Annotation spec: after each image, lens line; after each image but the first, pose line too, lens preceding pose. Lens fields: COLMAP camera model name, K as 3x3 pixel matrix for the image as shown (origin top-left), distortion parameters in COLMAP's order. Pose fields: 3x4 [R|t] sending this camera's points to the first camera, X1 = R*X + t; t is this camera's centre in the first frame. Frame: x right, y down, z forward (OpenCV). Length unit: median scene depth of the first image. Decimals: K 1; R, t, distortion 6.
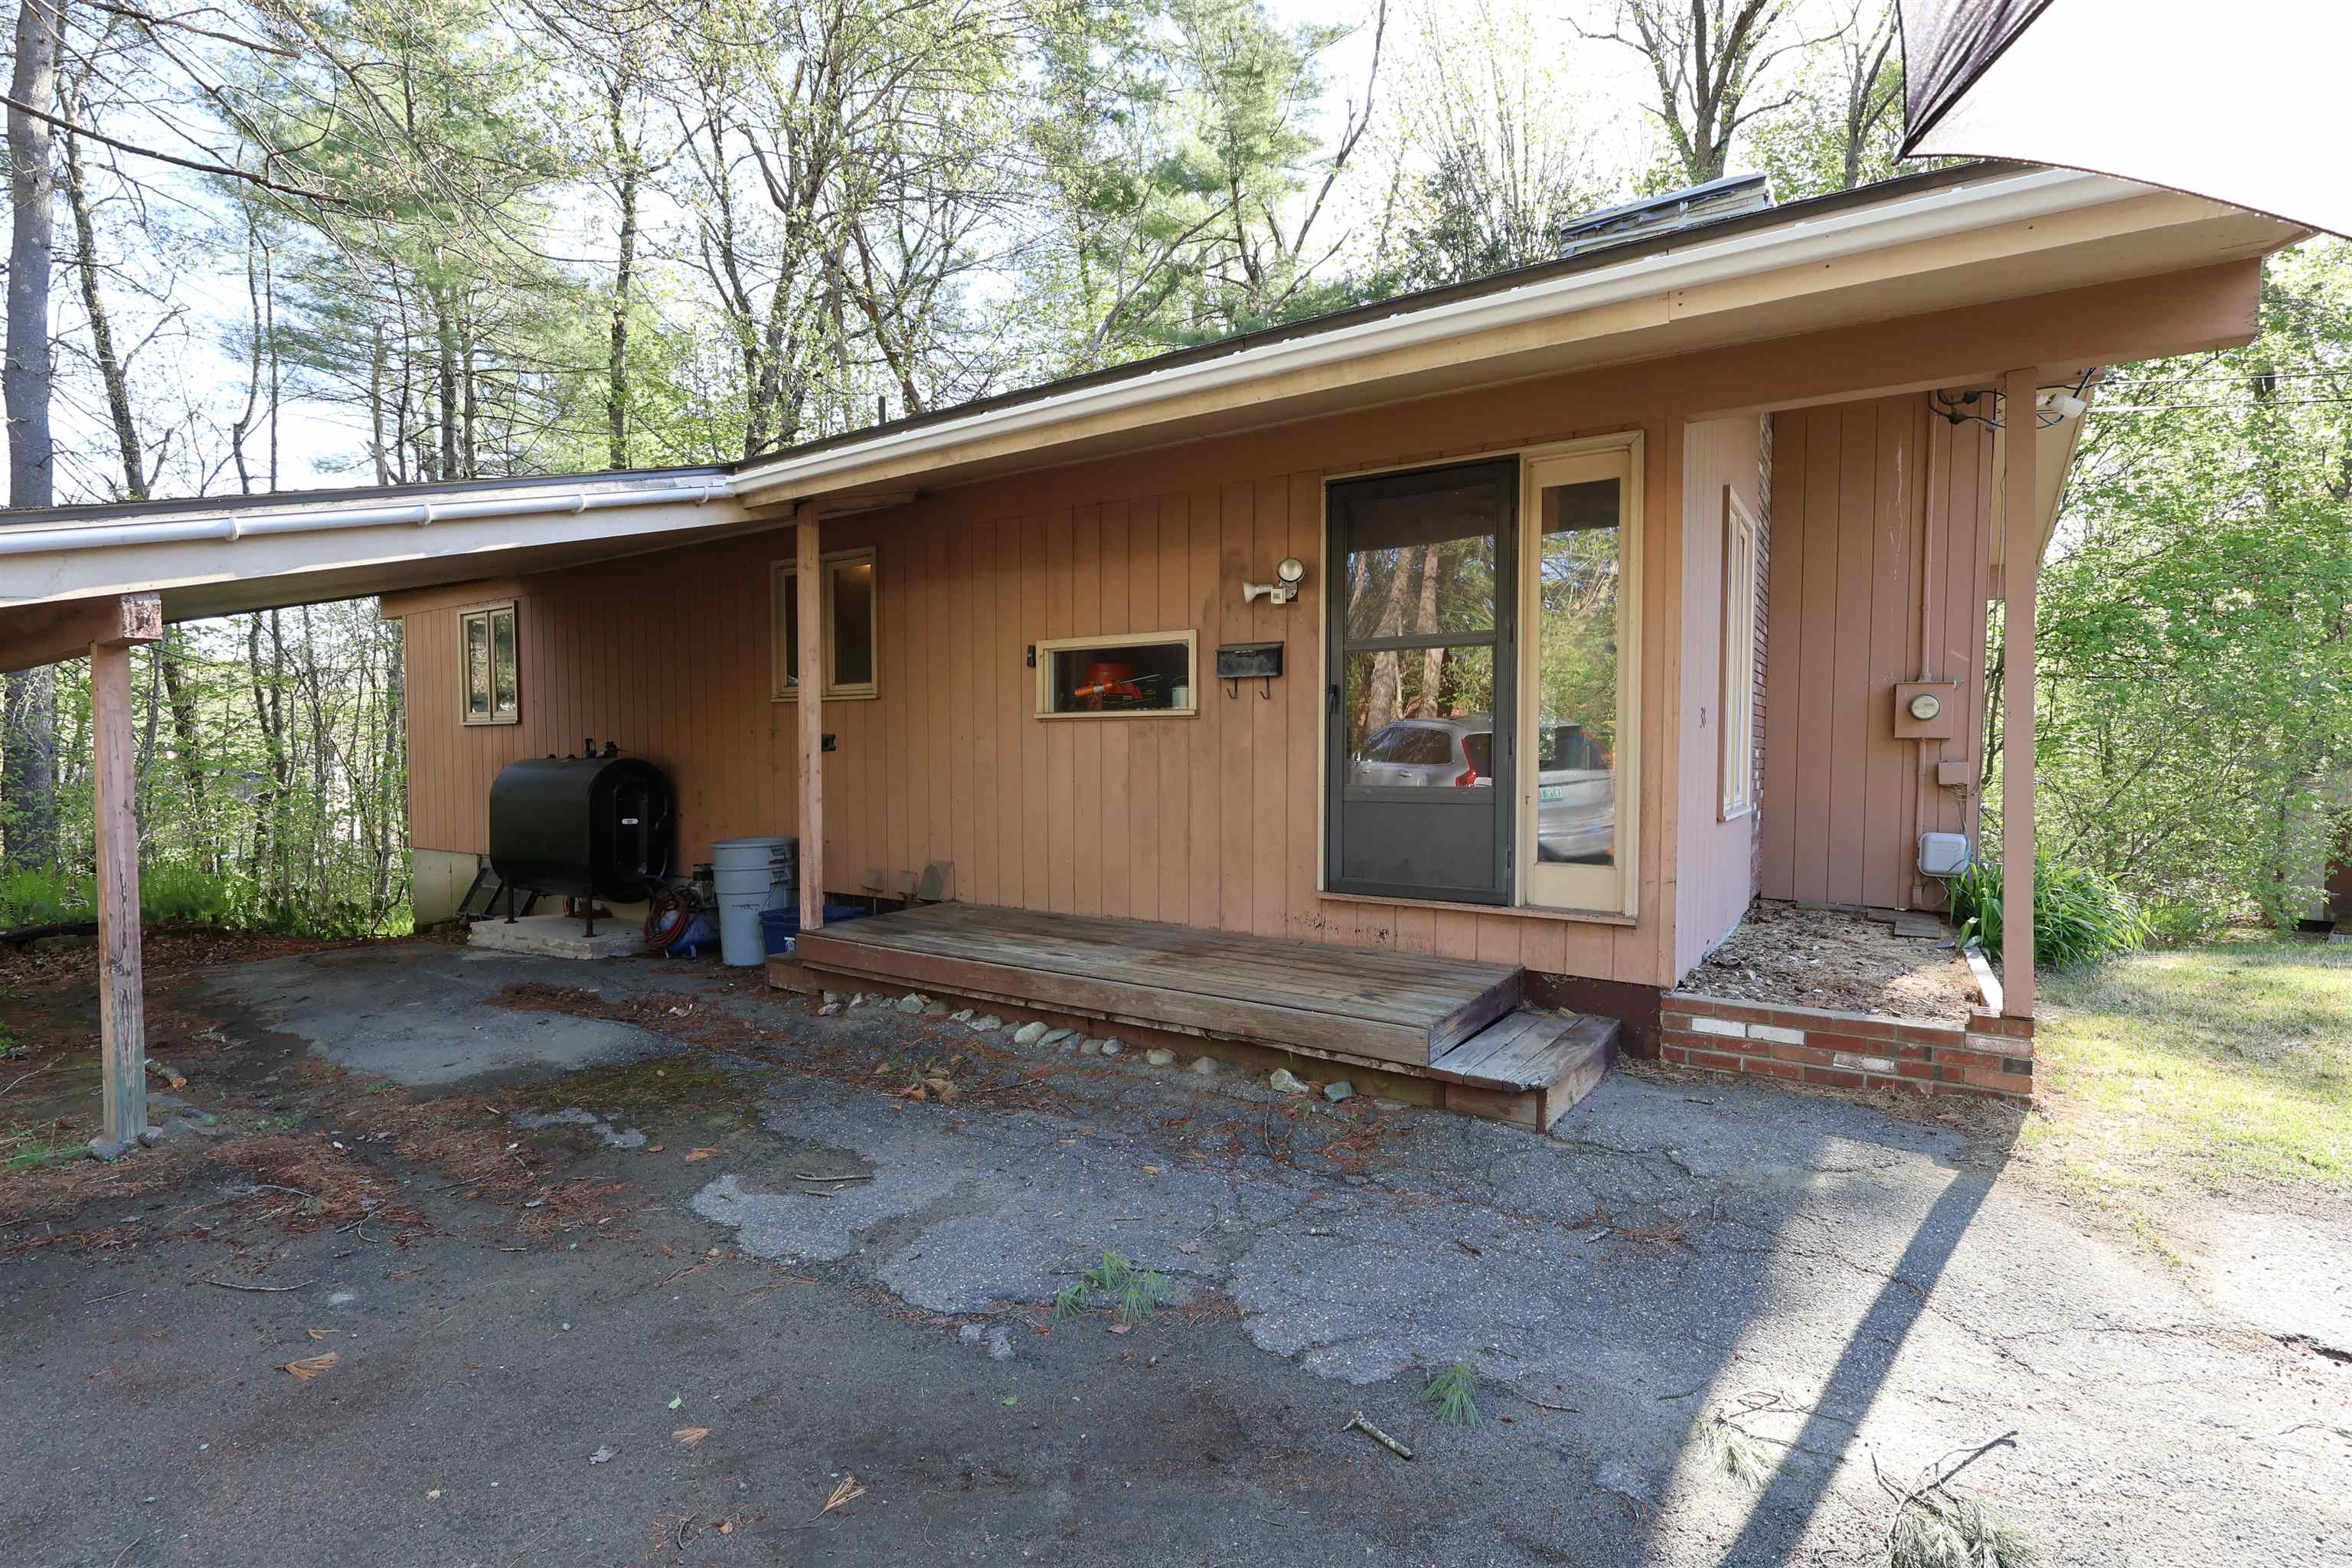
lens RADIAL K [[1057.4, 0, 1134.1], [0, 1057.4, 792.6], [0, 0, 1]] dist [0.004258, 0.000498]
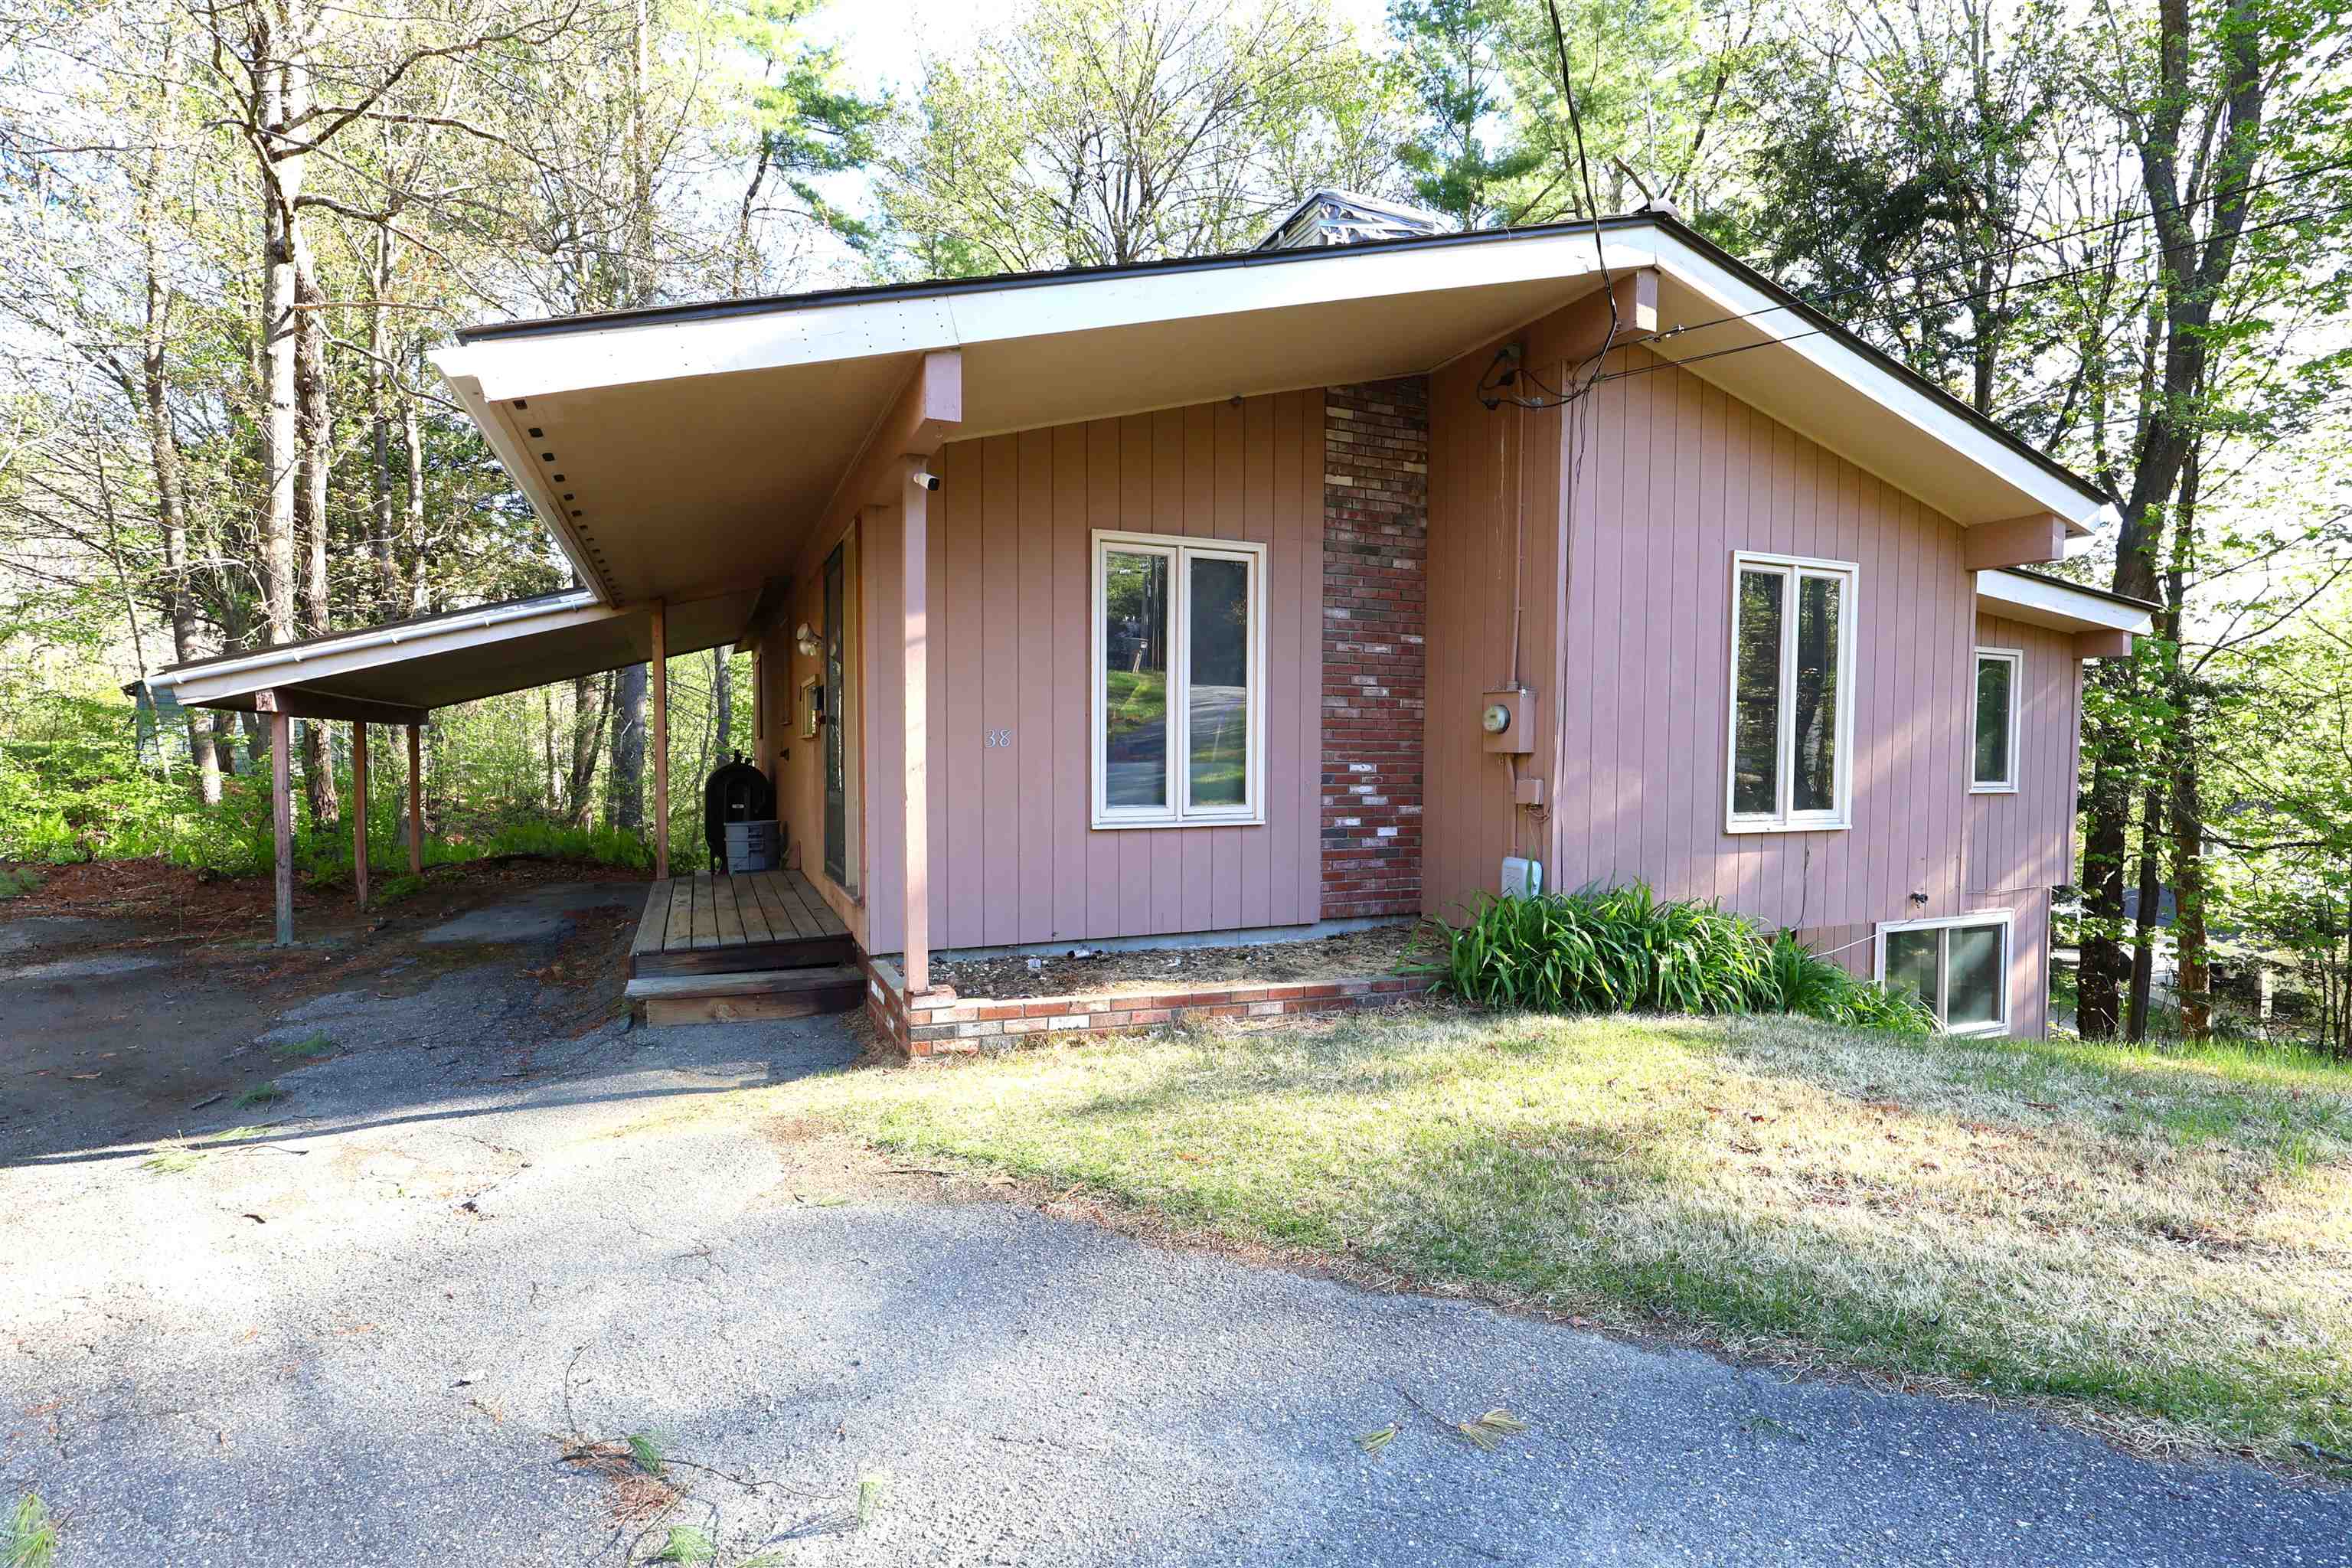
lens RADIAL K [[1086.5, 0, 1194.4], [0, 1086.5, 789.5], [0, 0, 1]] dist [-0.000172, 0.000347]
pose [[0.852751, 0.018432, -0.521992, 1.417882], [-0.019607, 0.999802, 0.003274, -0.024006], [0.521949, 0.007442, 0.852944, 0.089484]]
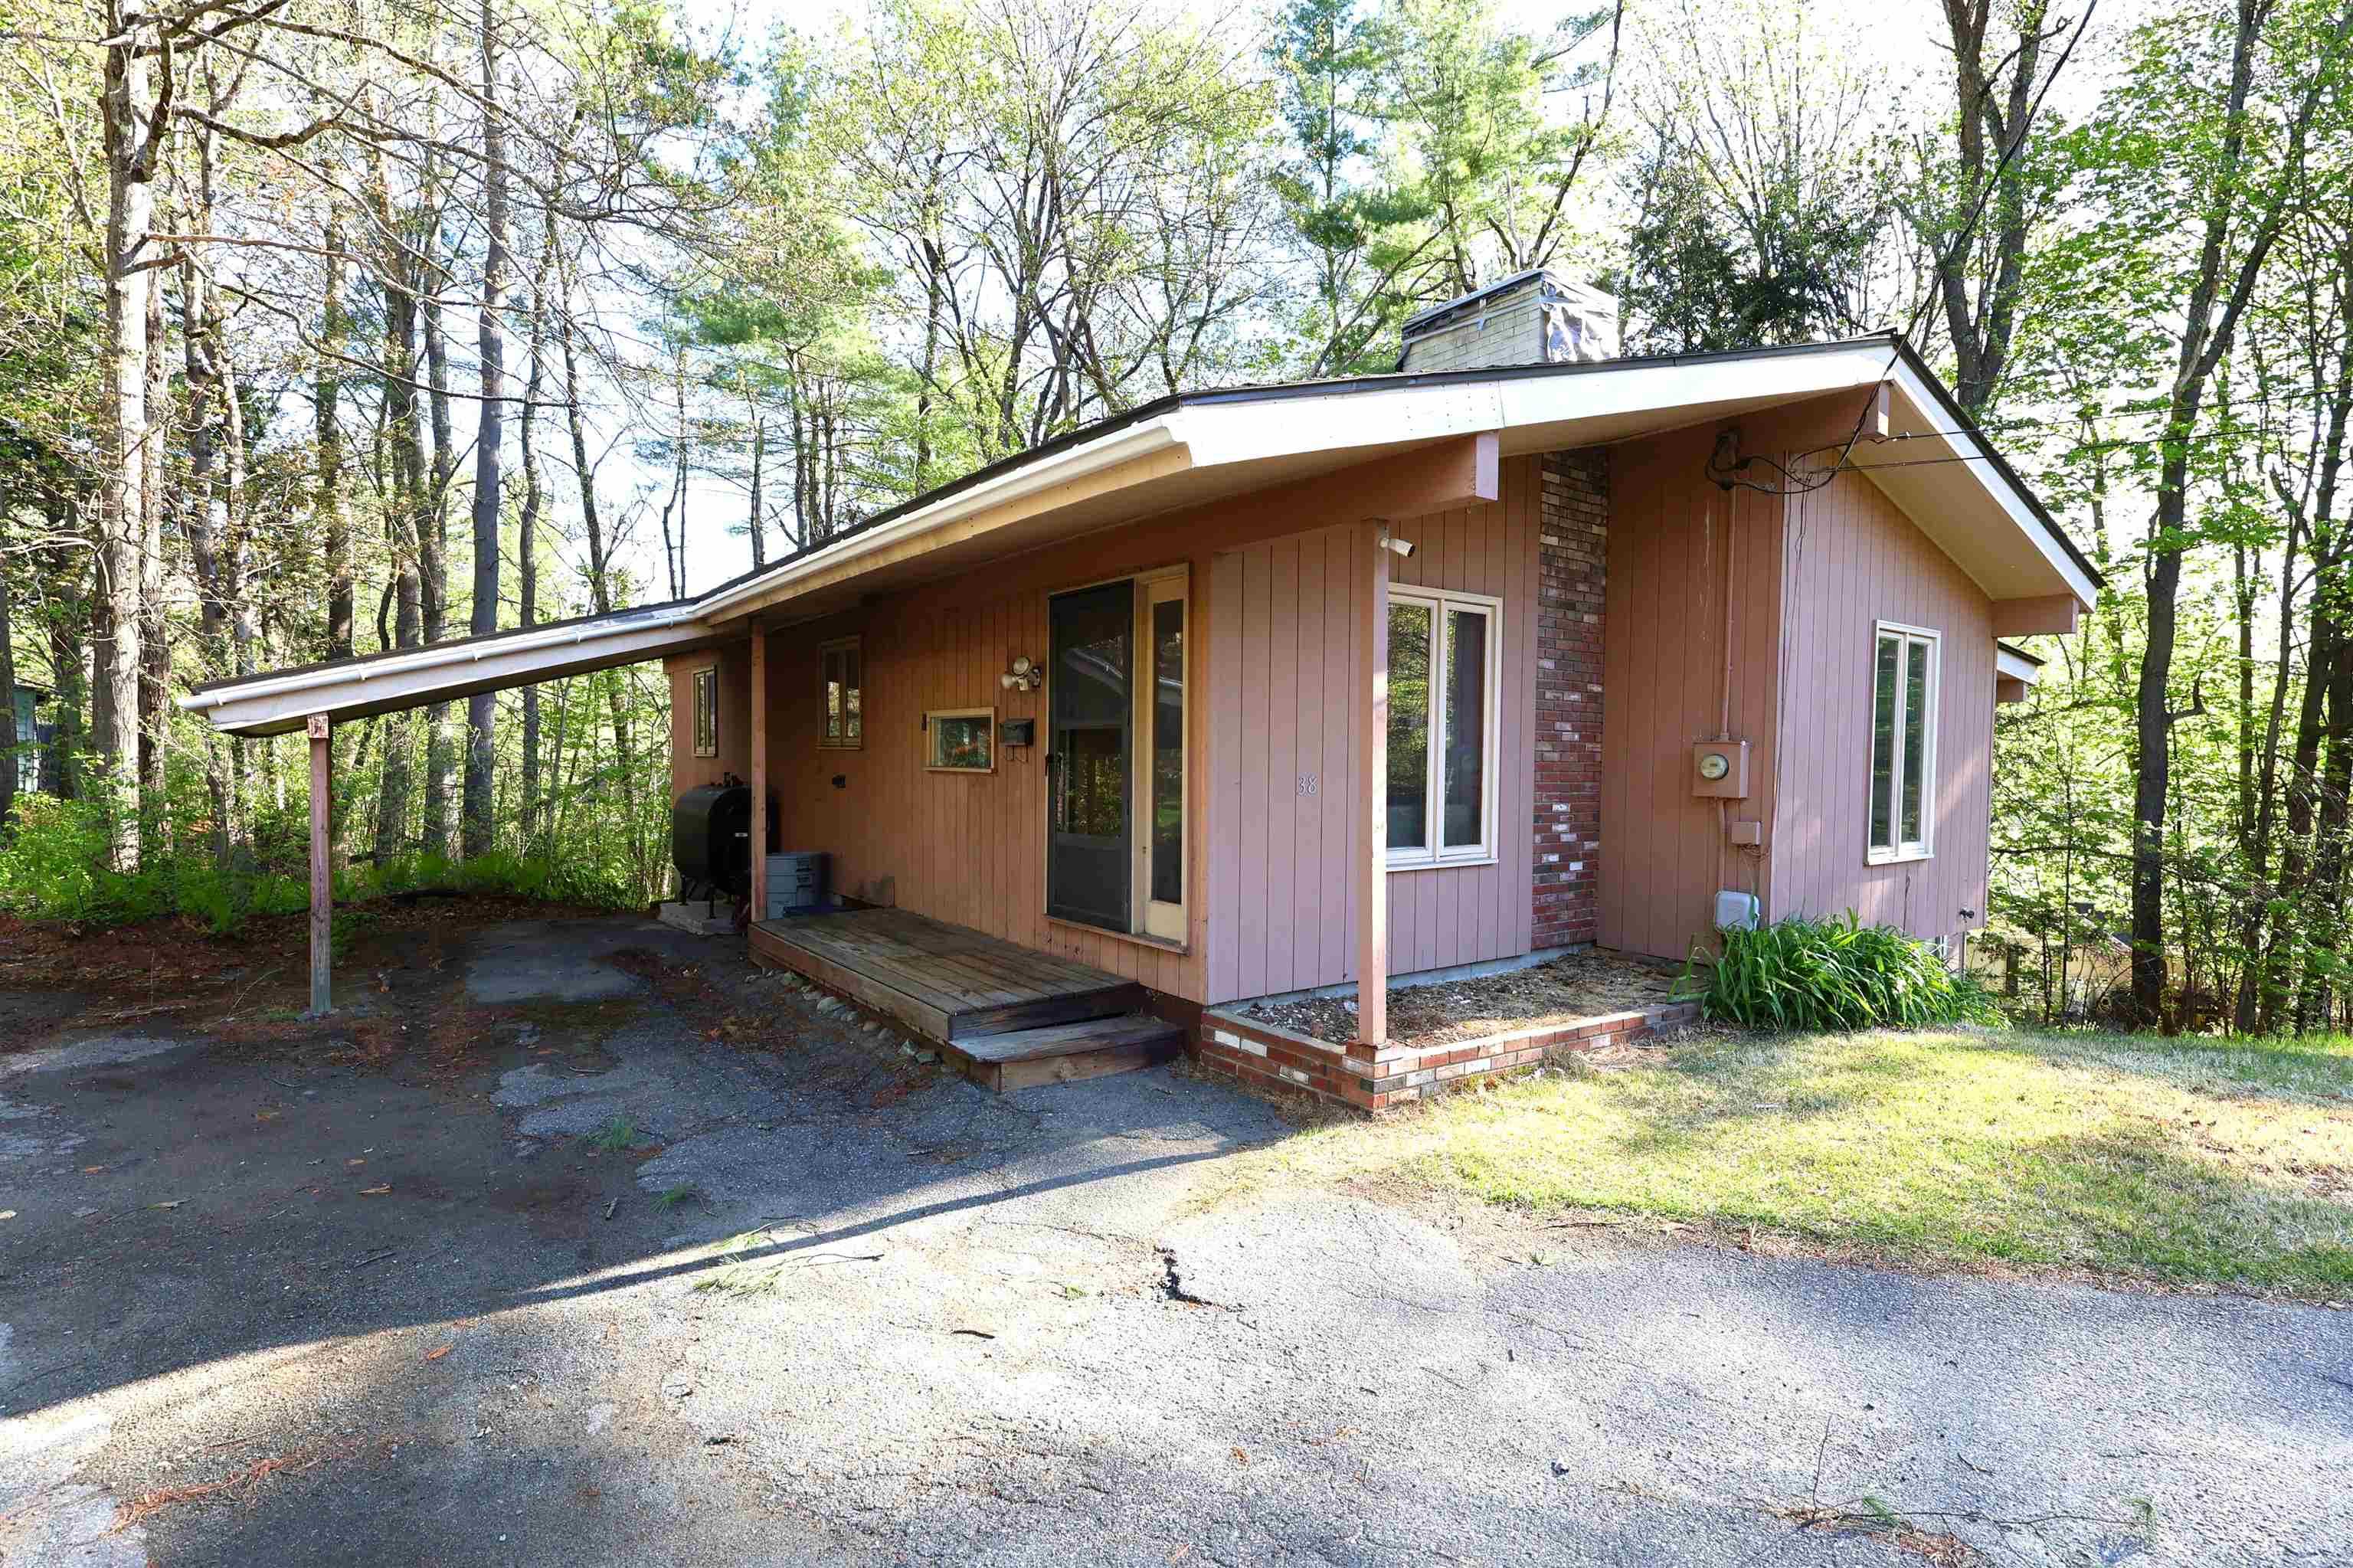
lens RADIAL K [[1099.5, 0, 1176.5], [0, 1099.5, 784.0], [0, 0, 1]] dist [-0.000053, 0.000800]
pose [[0.944641, 0.016810, -0.327674, 0.836280], [-0.020637, 0.999753, -0.008204, -0.062609], [0.327455, 0.014512, 0.944755, -0.231861]]
